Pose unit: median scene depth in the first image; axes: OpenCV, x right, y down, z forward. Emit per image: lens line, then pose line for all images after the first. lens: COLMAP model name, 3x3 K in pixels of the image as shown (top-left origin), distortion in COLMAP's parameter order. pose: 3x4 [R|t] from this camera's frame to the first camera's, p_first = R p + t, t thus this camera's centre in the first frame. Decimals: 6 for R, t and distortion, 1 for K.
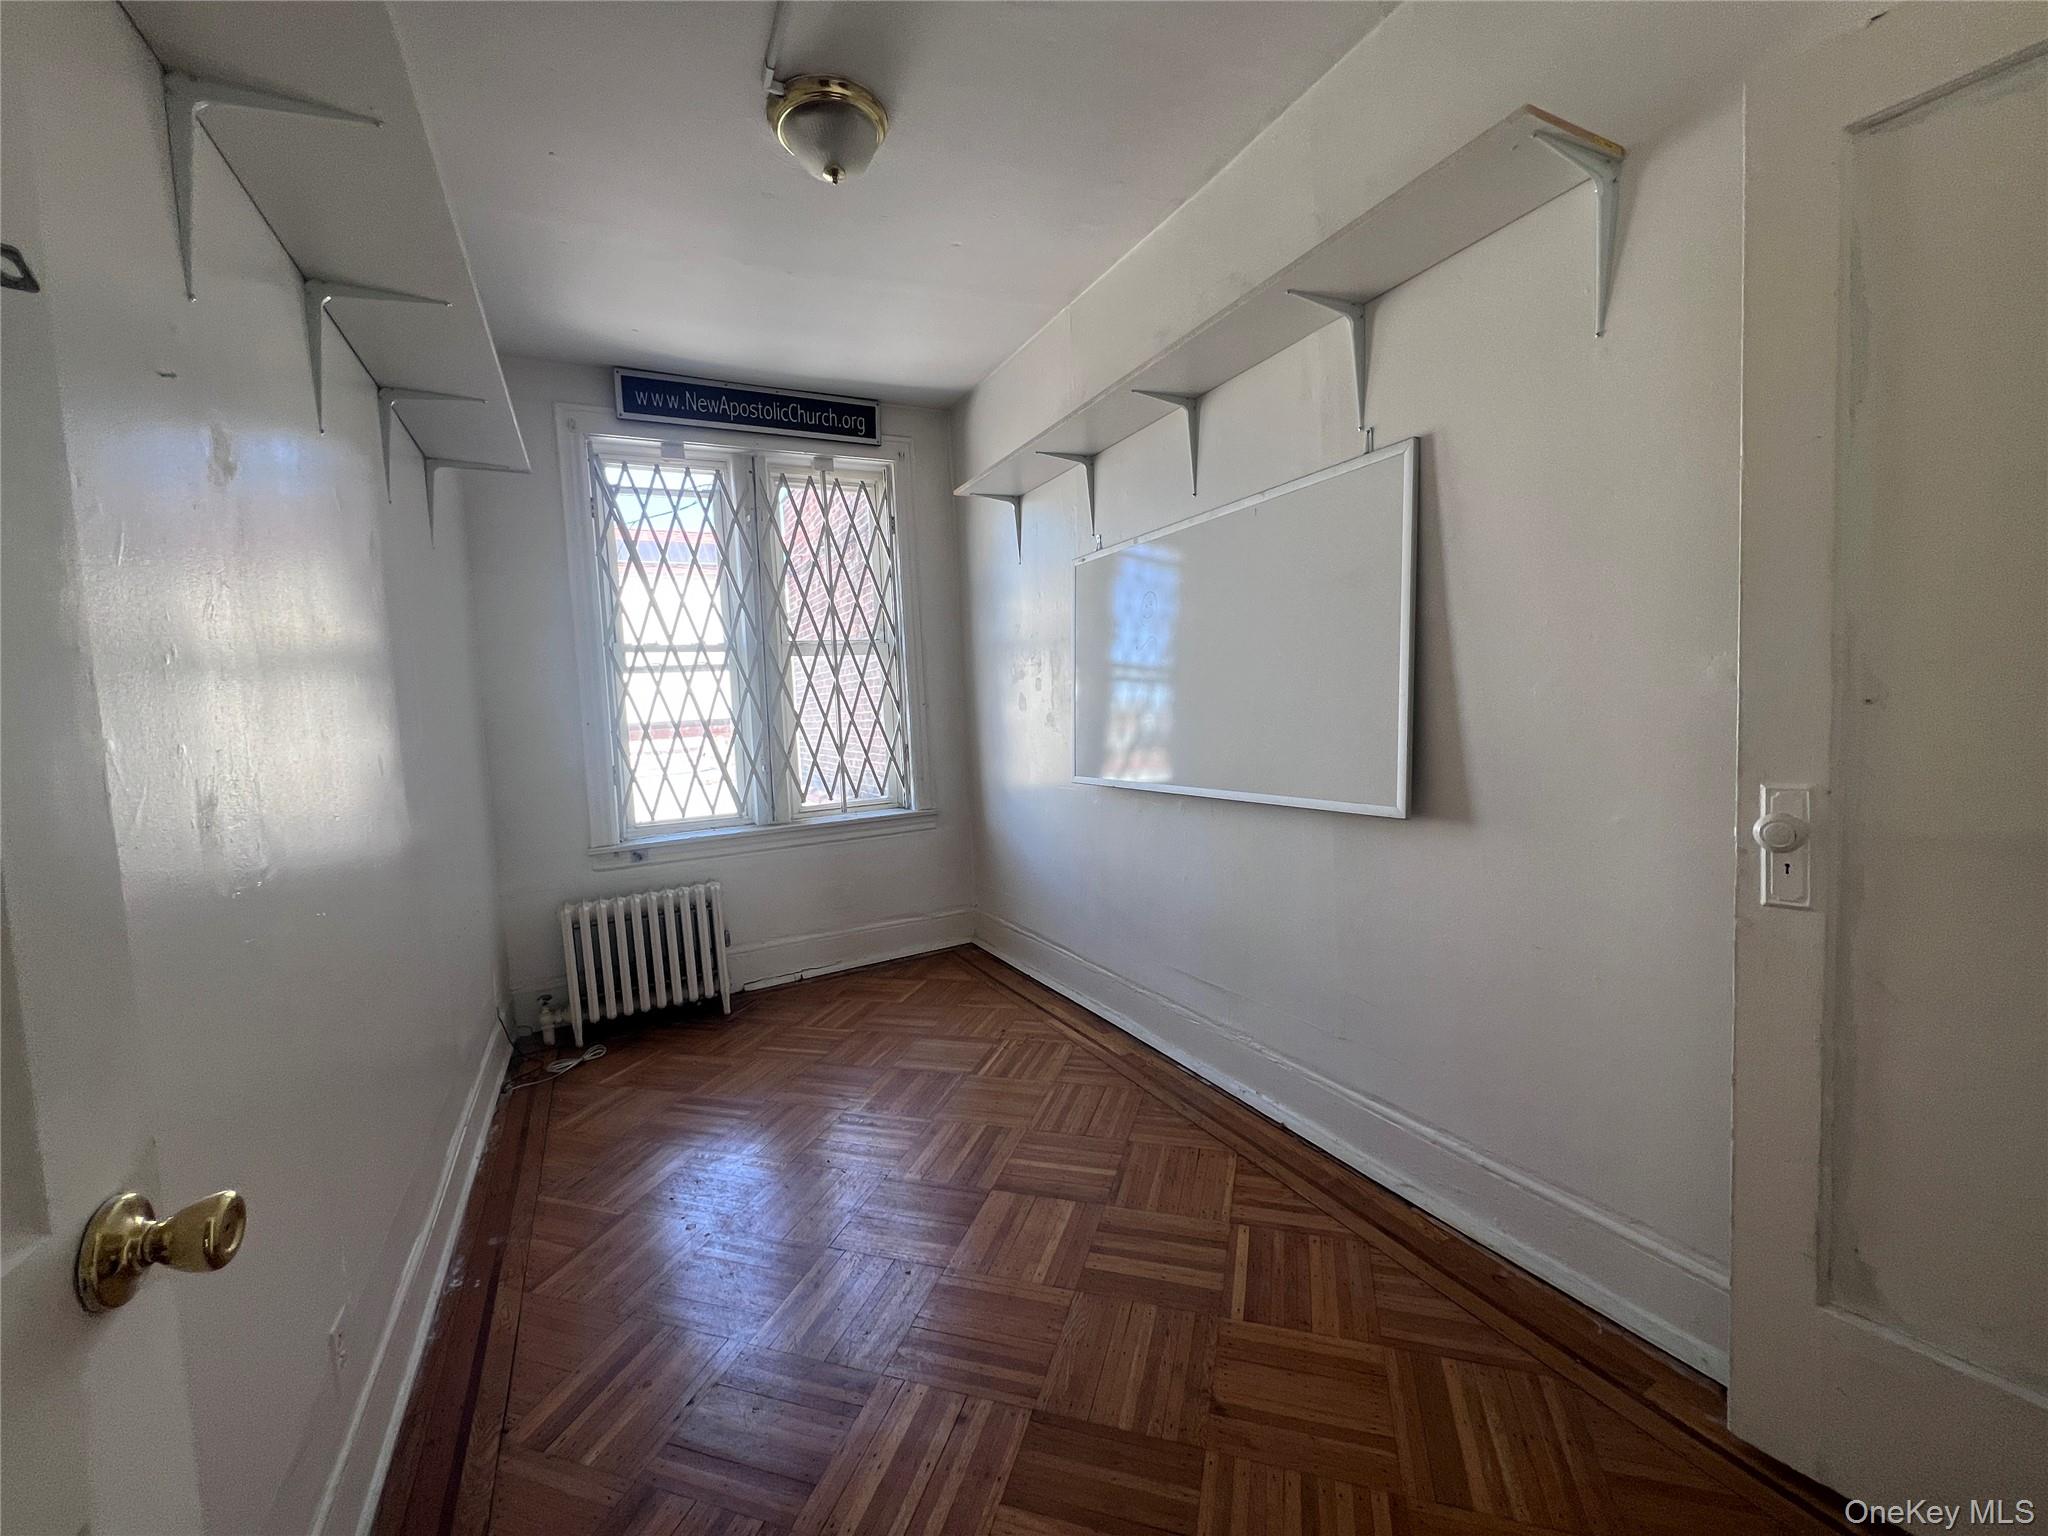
lens RADIAL K [[832.9, 0, 1024.0], [0, 832.9, 768.0], [0, 0, 1]] dist [-0.000347, -0.000034]
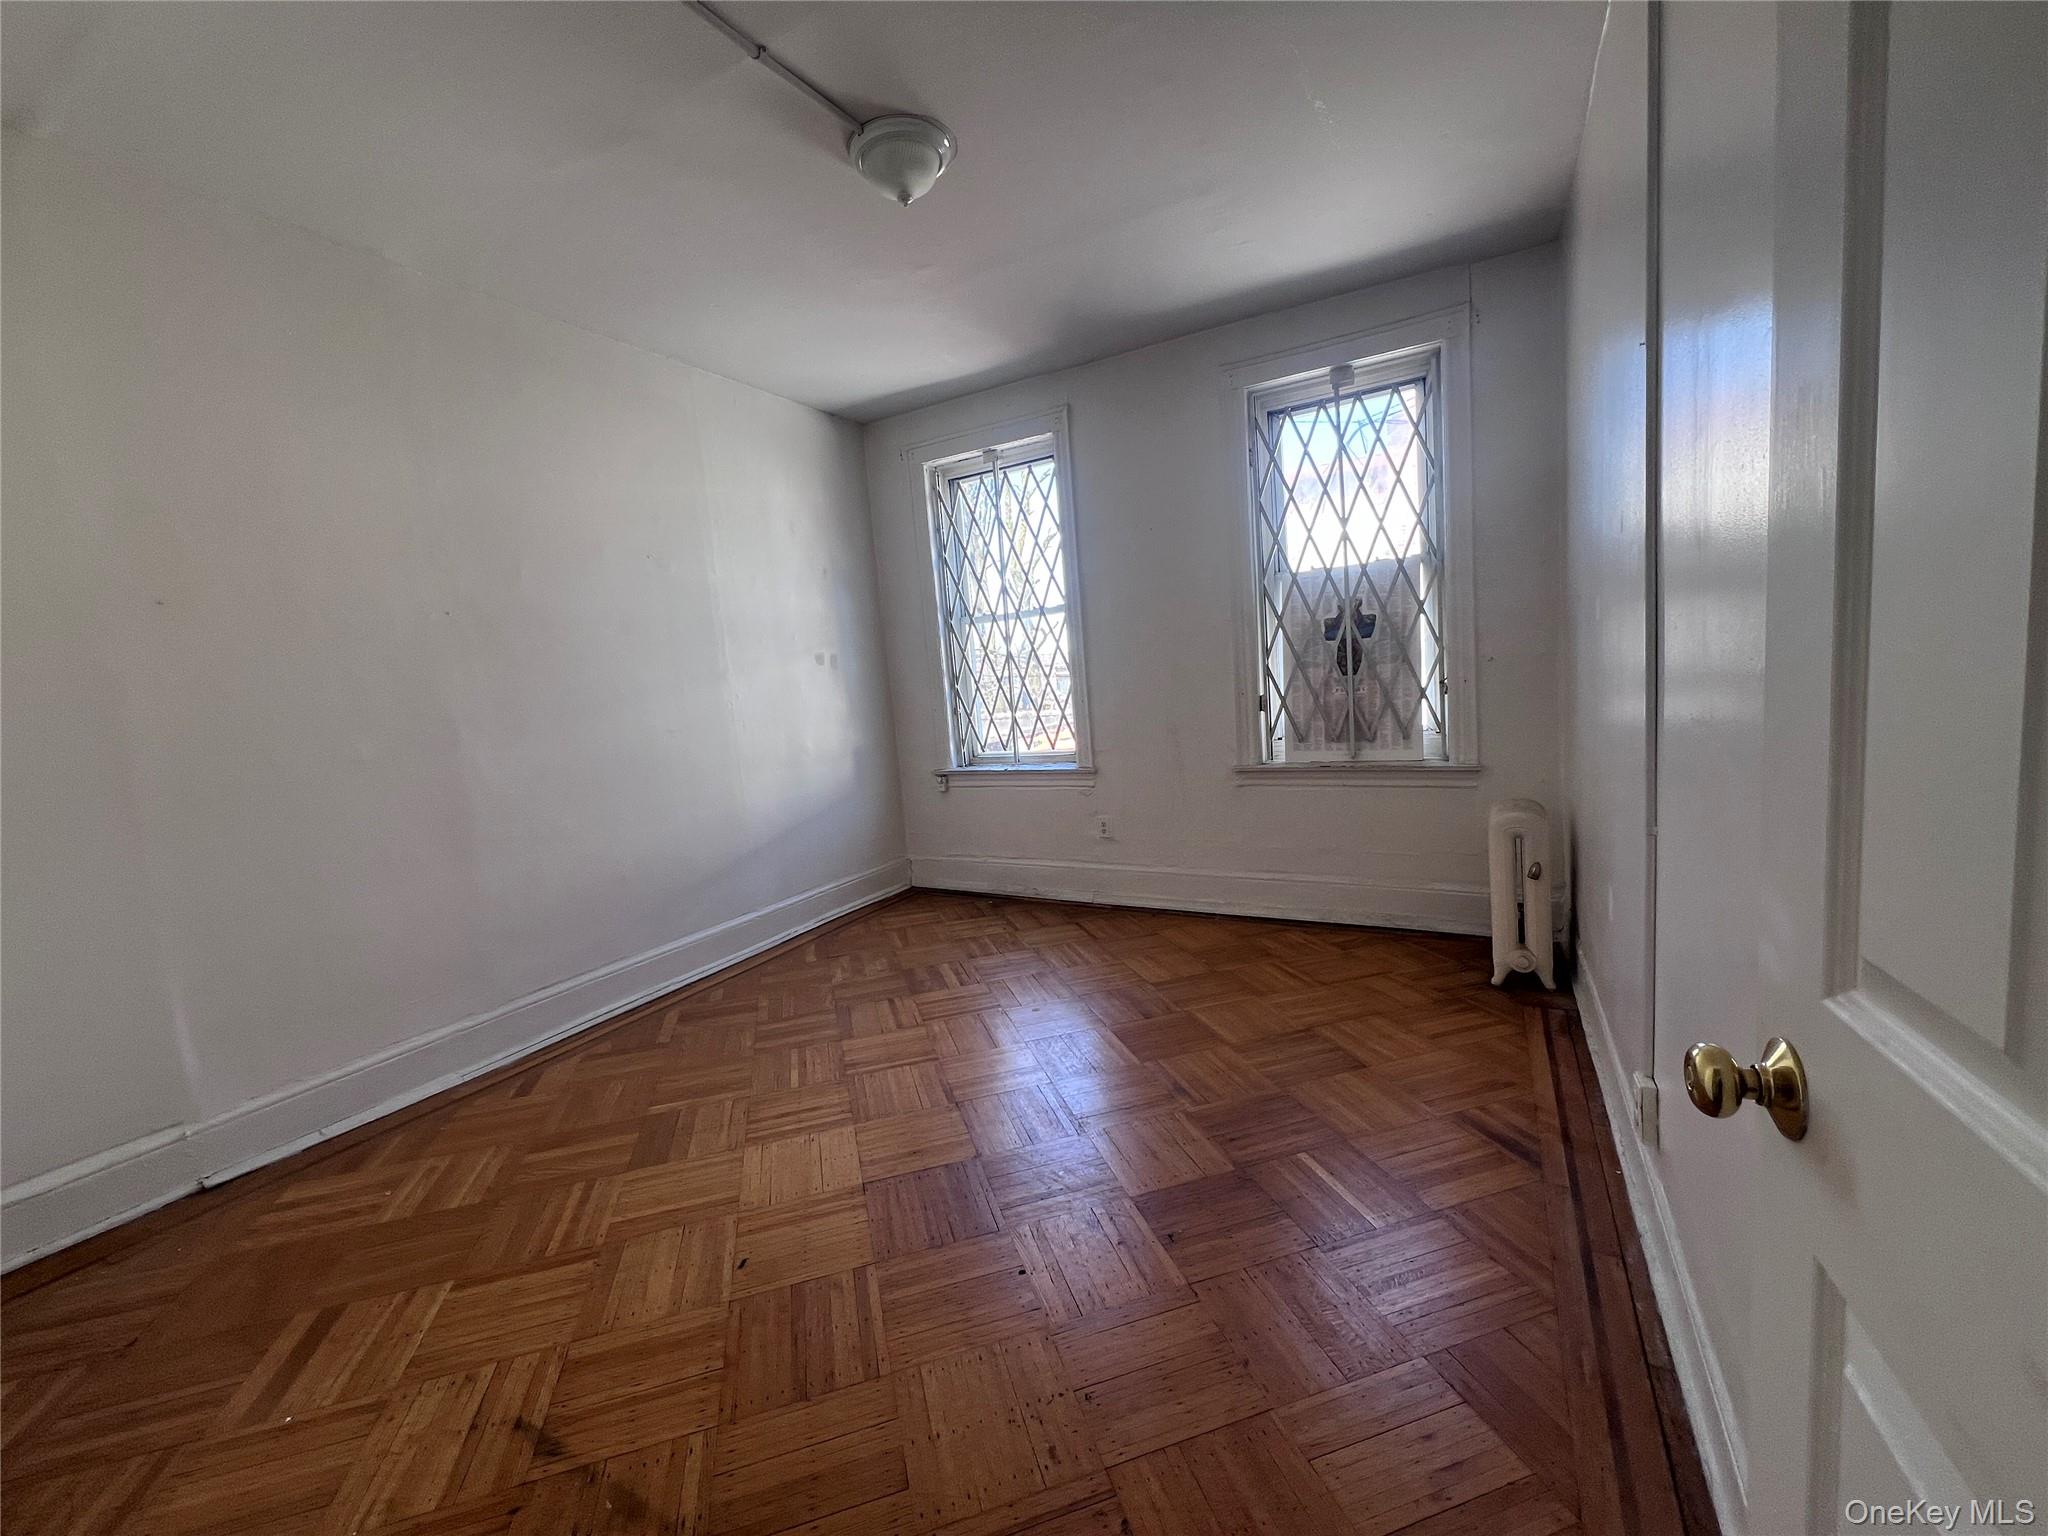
lens RADIAL K [[825.0, 0, 1024.0], [0, 825.0, 768.0], [0, 0, 1]] dist [-0.002258, -0.000188]
pose [[0.552472, 0.112341, -0.825926, 0.668813], [-0.025452, 0.992687, 0.117999, -0.068940], [0.833143, -0.044170, 0.551291, 0.329744]]
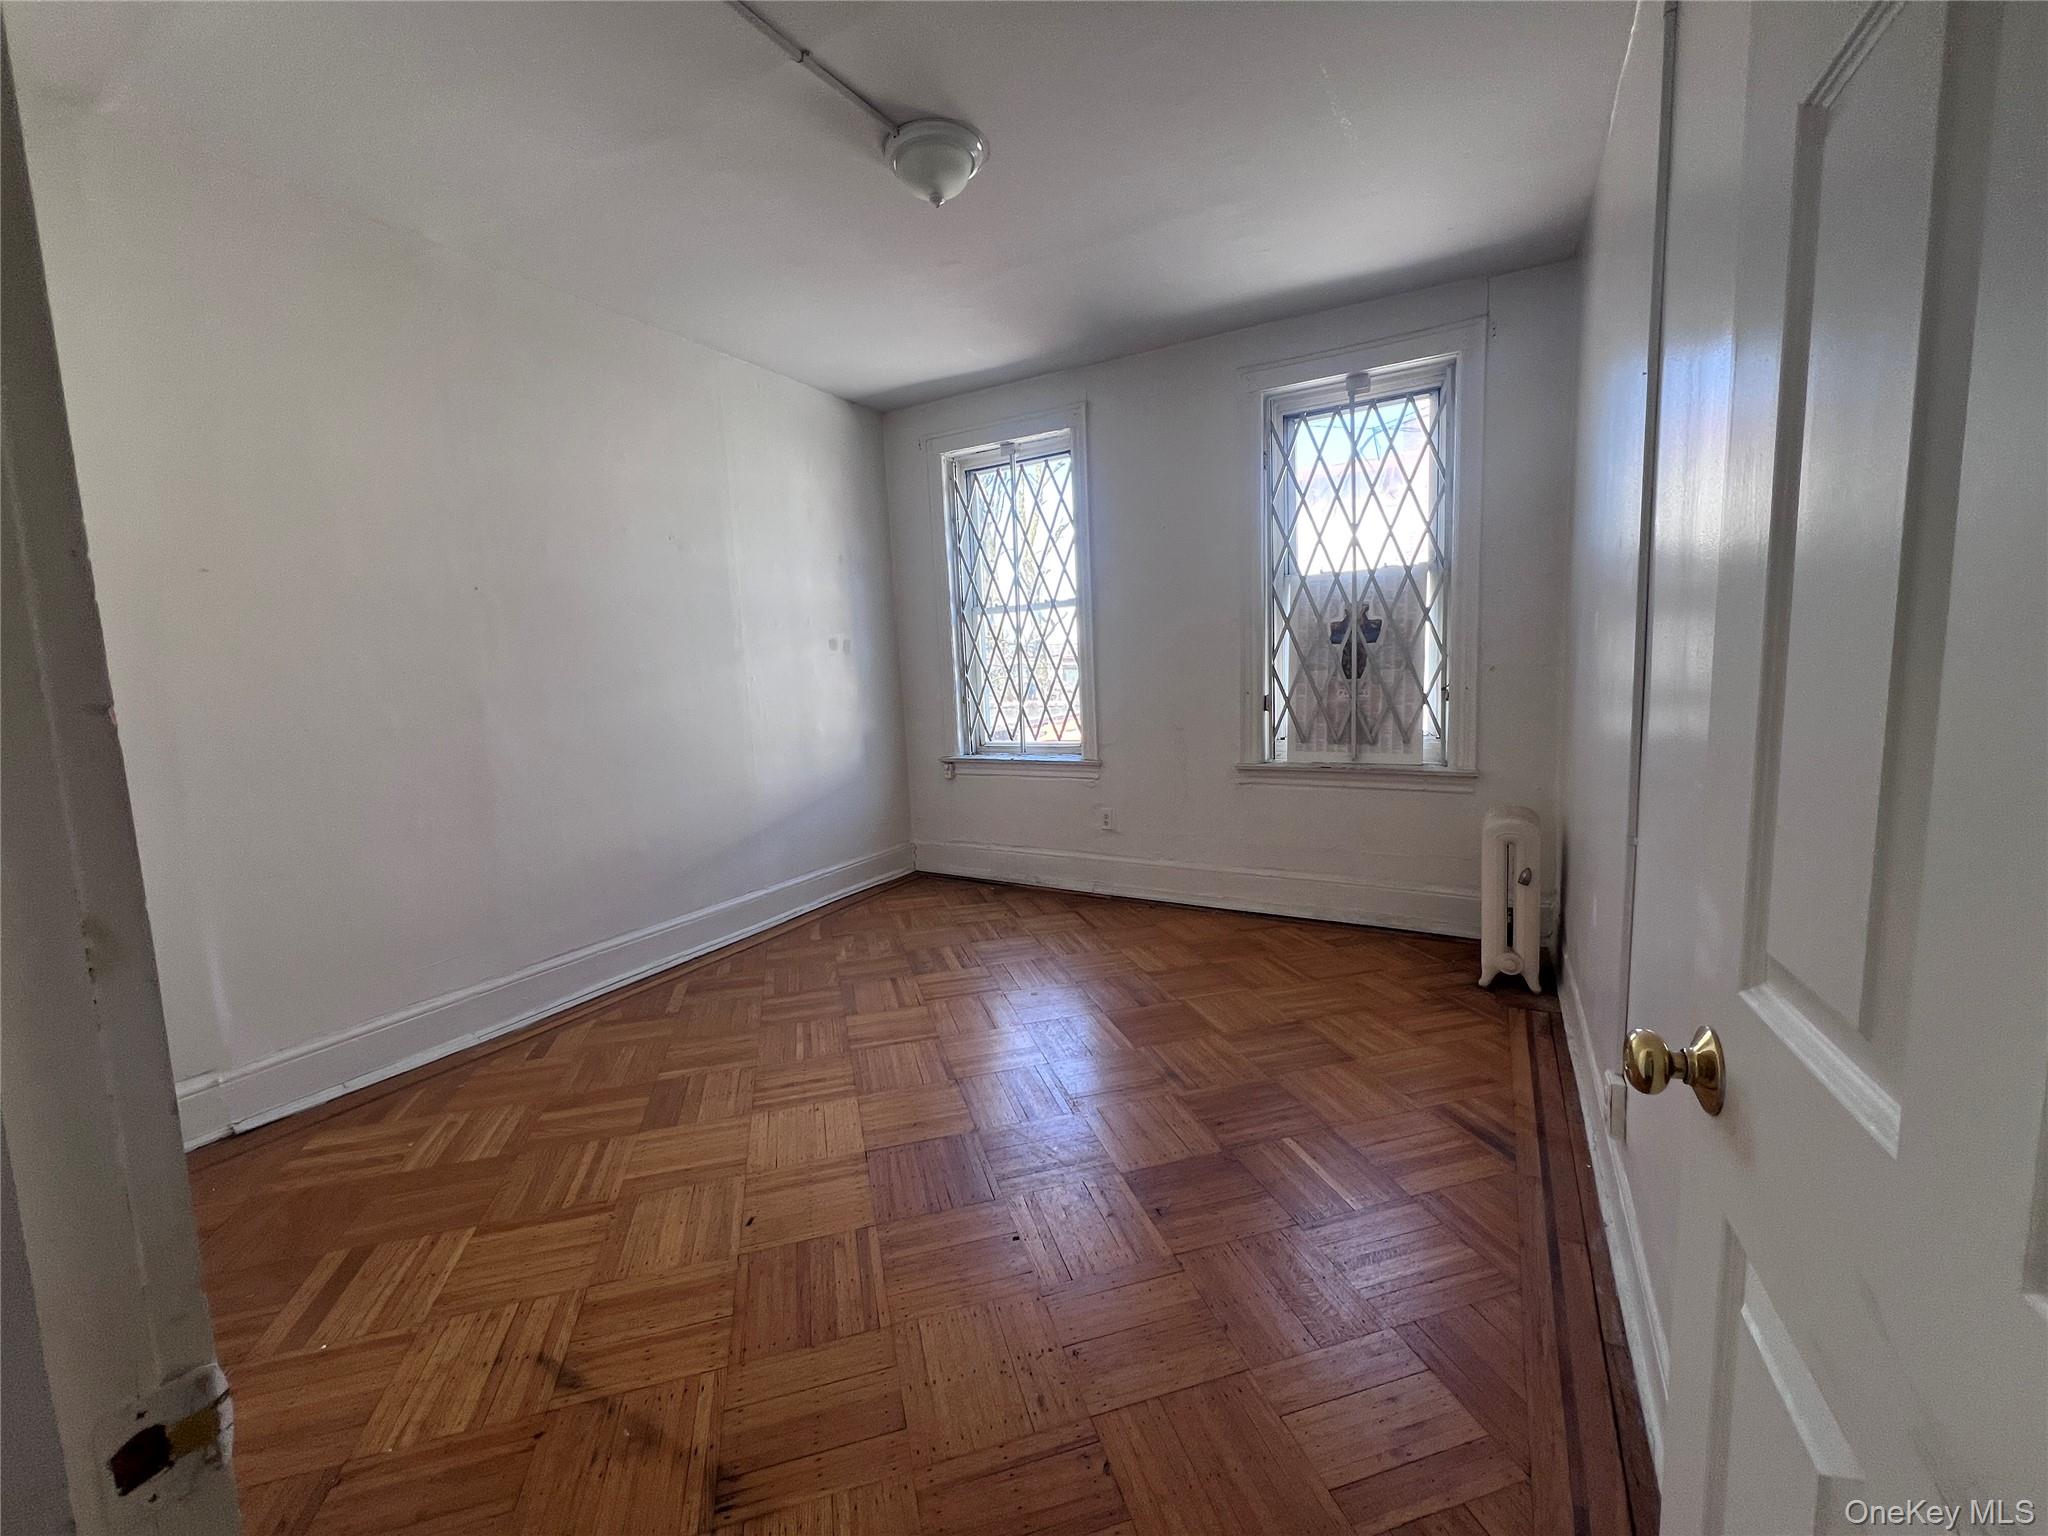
lens RADIAL K [[825.0, 0, 1024.0], [0, 825.0, 768.0], [0, 0, 1]] dist [-0.002258, -0.000188]
pose [[0.545368, 0.142934, -0.825920, 0.680496], [-0.060532, 0.989497, 0.131272, -0.072011], [0.836008, -0.021596, 0.548291, 0.317087]]
